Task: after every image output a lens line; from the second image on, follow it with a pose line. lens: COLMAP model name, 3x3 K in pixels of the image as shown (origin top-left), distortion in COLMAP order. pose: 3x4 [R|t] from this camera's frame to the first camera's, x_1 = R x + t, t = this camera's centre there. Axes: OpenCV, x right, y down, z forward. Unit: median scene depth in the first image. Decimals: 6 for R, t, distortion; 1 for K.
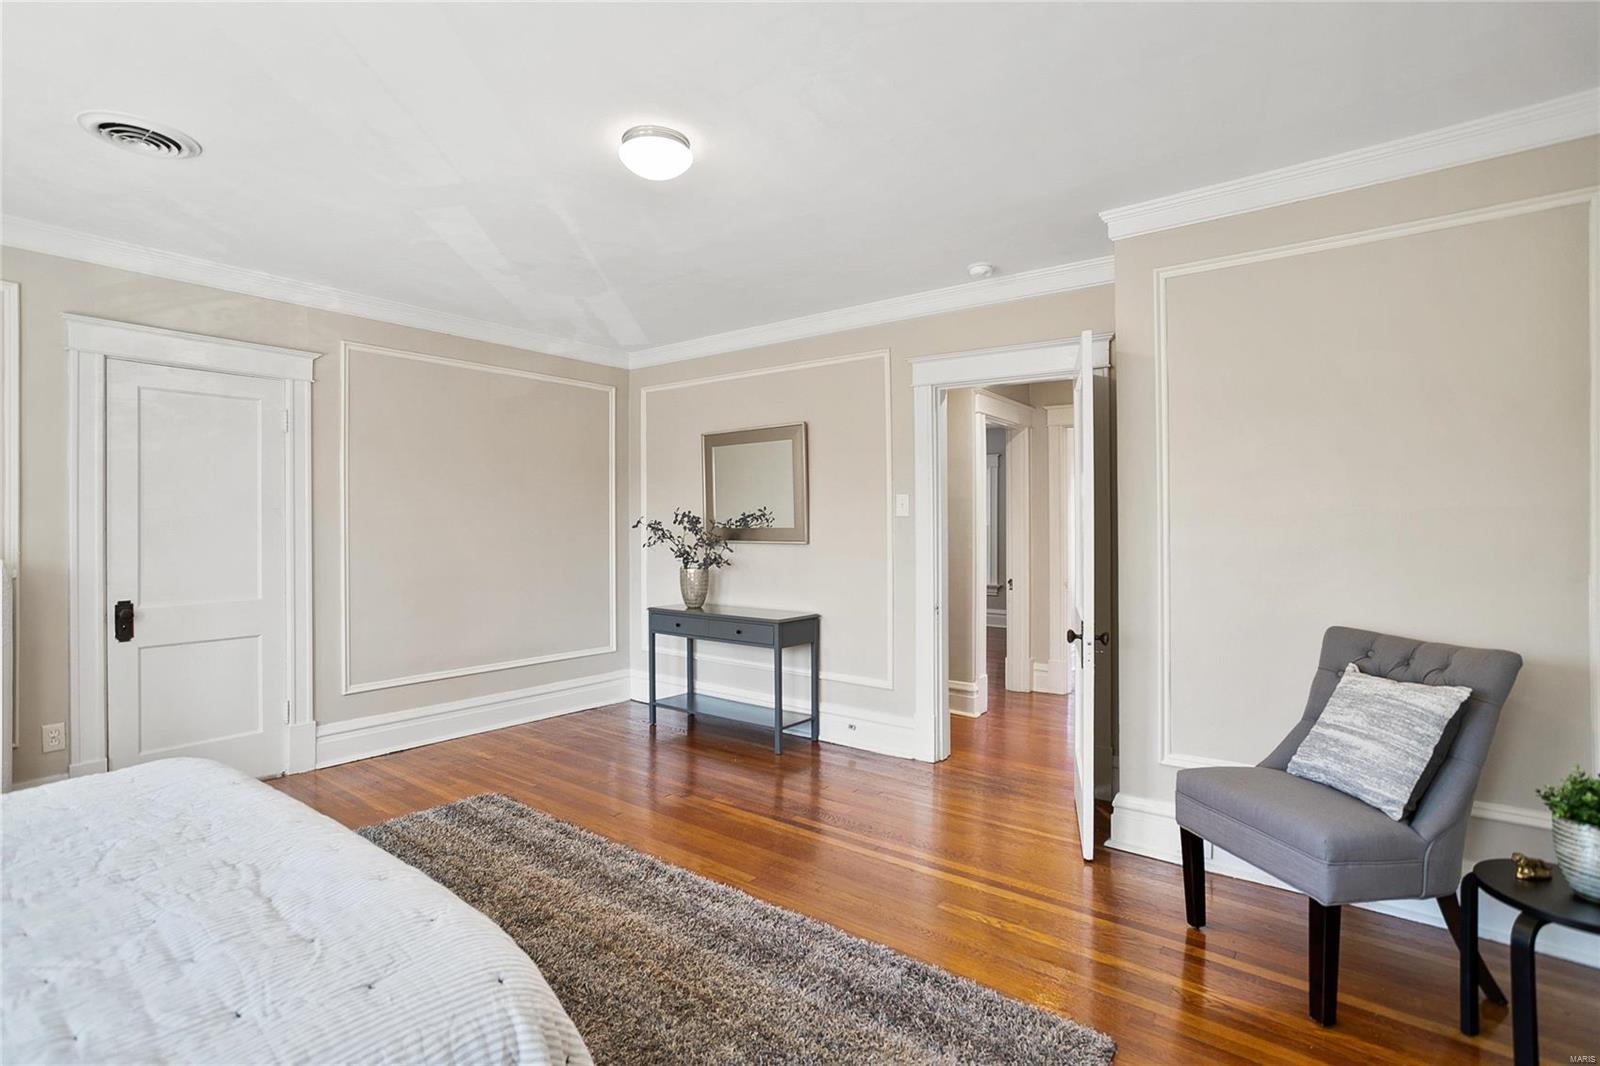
lens RADIAL K [[791.5, 0, 798.1], [0, 791.5, 512.1], [0, 0, 1]] dist [-0.059914, 0.032700]
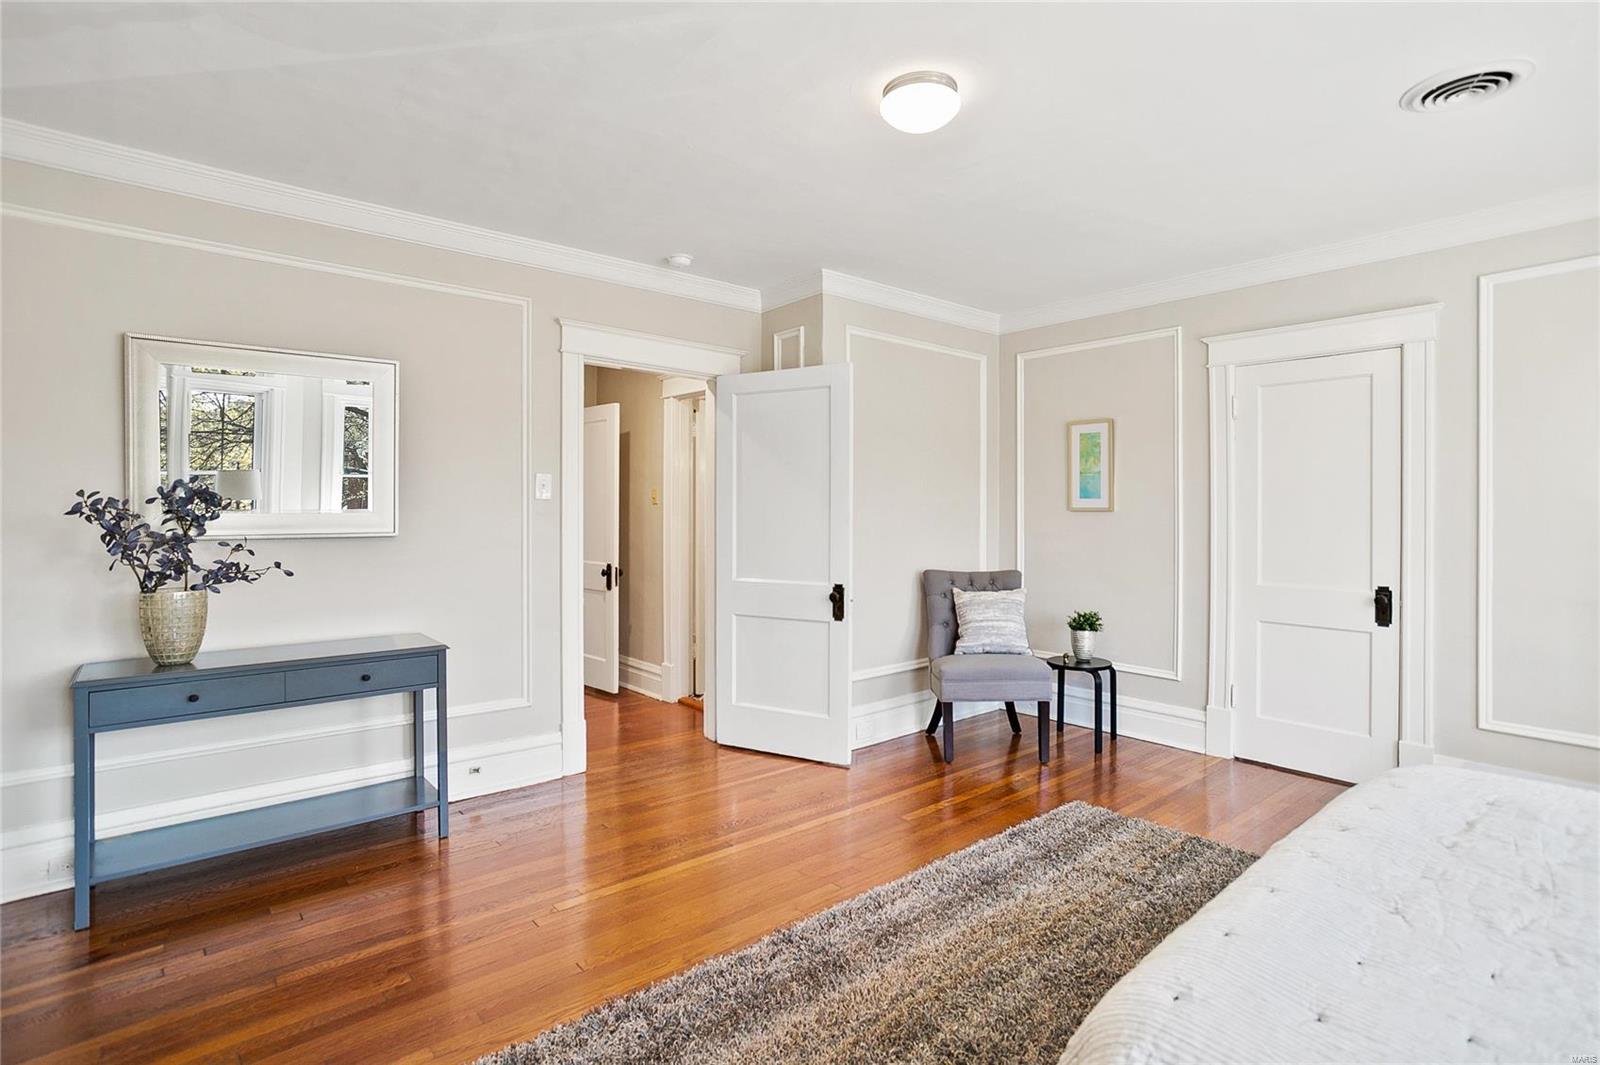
lens RADIAL K [[791.5, 0, 798.1], [0, 791.5, 511.6], [0, 0, 1]] dist [-0.059914, 0.032700]
pose [[0.194729, 0.000439, 0.980857, -0.614415], [-0.016807, 0.999855, 0.002889, 0.009920], [-0.980713, -0.017048, 0.194708, 0.536316]]
